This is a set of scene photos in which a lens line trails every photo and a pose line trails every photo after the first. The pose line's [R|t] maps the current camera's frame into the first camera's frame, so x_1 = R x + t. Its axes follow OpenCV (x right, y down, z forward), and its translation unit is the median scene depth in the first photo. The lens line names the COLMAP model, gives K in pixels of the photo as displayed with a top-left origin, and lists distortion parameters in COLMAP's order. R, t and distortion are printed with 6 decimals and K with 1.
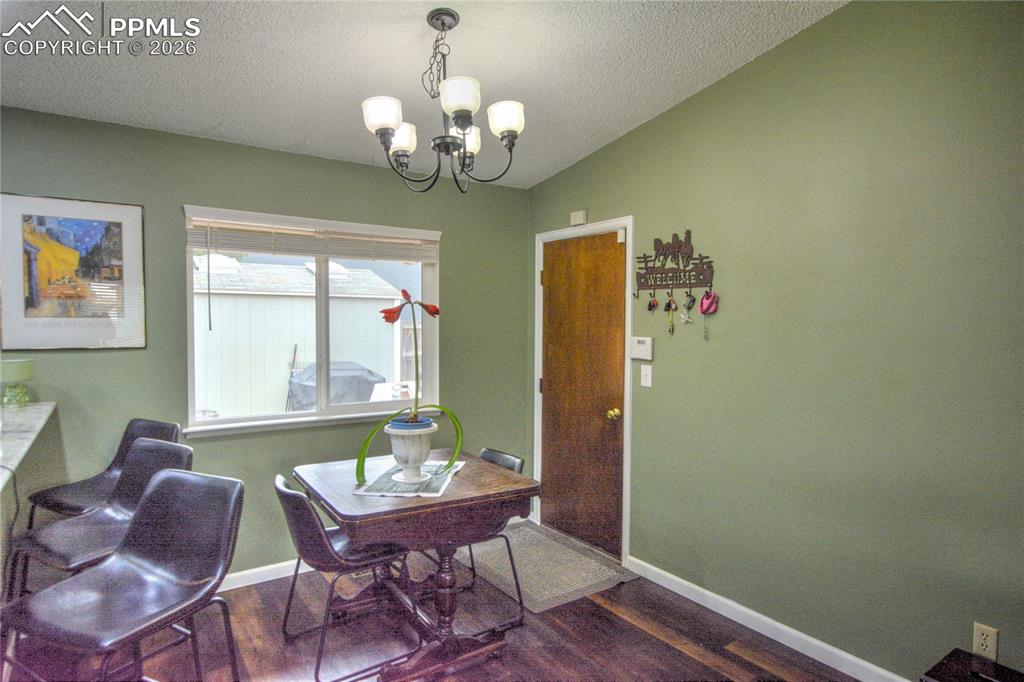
lens RADIAL K [[583.4, 0, 515.6], [0, 583.4, 343.3], [0, 0, 1]] dist [-0.004317, -0.000977]
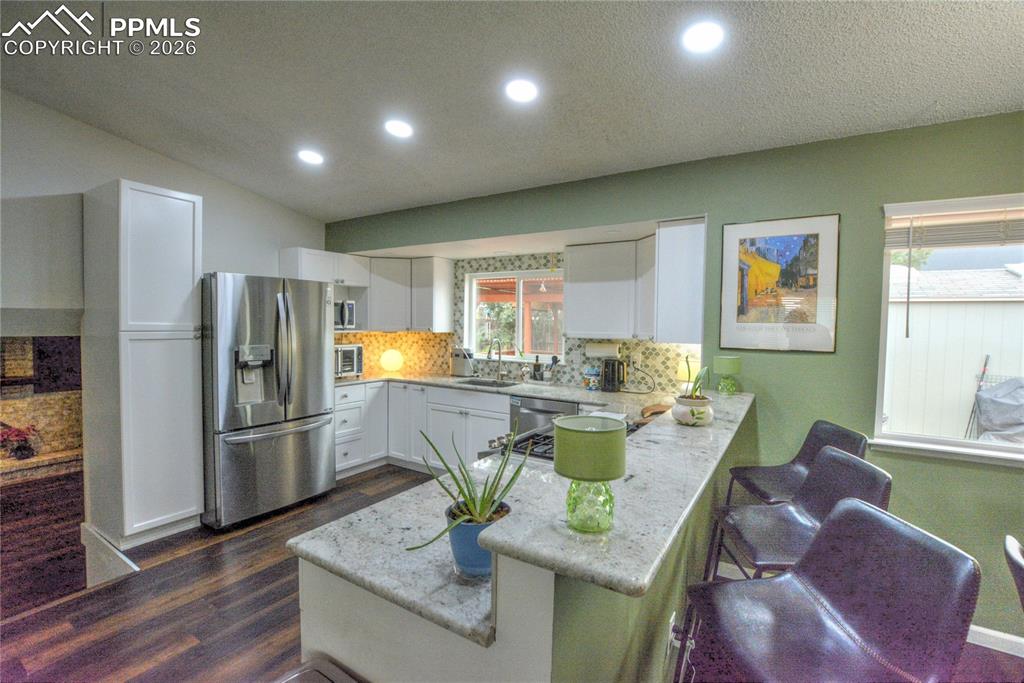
lens RADIAL K [[449.9, 0, 510.3], [0, 449.9, 341.5], [0, 0, 1]] dist [-0.034305, 0.000981]
pose [[0.385458, 0.039515, -0.921879, -0.147400], [-0.046279, 0.998653, 0.023456, -0.003964], [0.921564, 0.033622, 0.386768, 0.181912]]
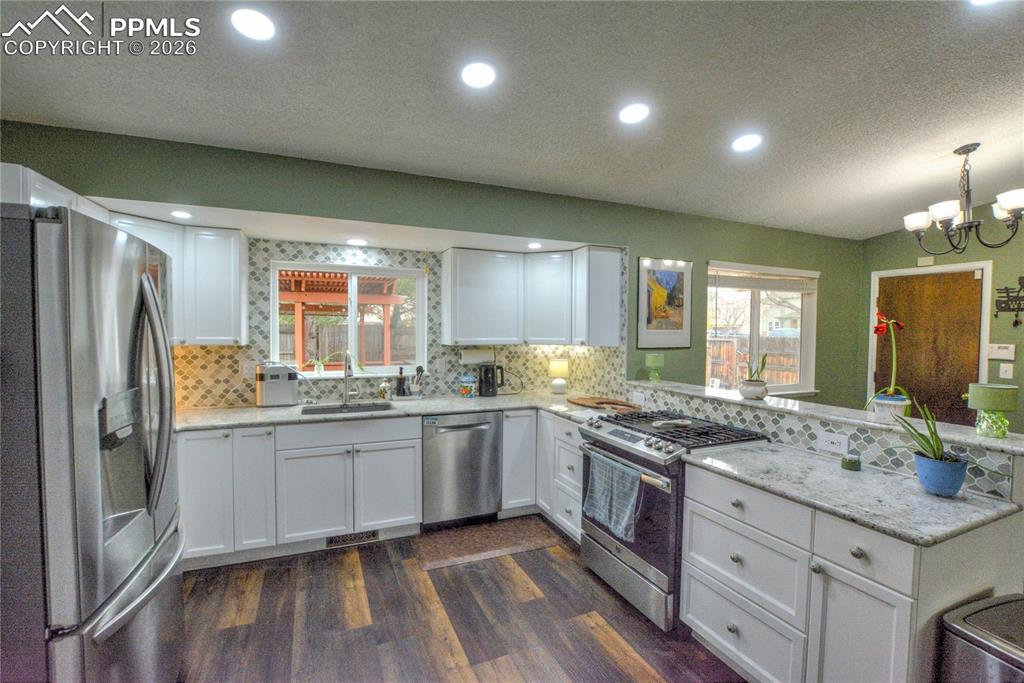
lens RADIAL K [[449.9, 0, 510.3], [0, 449.9, 341.5], [0, 0, 1]] dist [-0.034305, 0.000981]
pose [[0.980067, 0.008970, -0.198466, -0.923896], [-0.011321, 0.999879, -0.010711, 0.009662], [0.198345, 0.012744, 0.980049, -0.352652]]
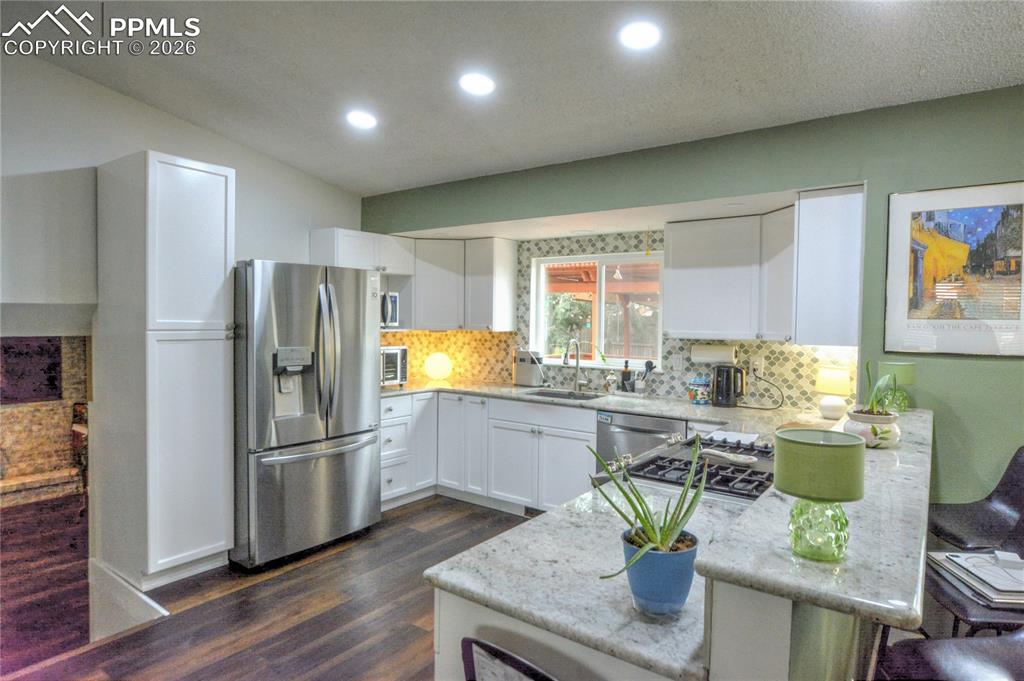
lens RADIAL K [[577.4, 0, 512.0], [0, 577.4, 340.5], [0, 0, 1]] dist [-0.016833, 0.000237]
pose [[0.315968, 0.036672, -0.948061, -0.140817], [-0.045419, 0.998692, 0.023494, -0.001215], [0.947682, 0.035637, 0.317221, 0.072123]]
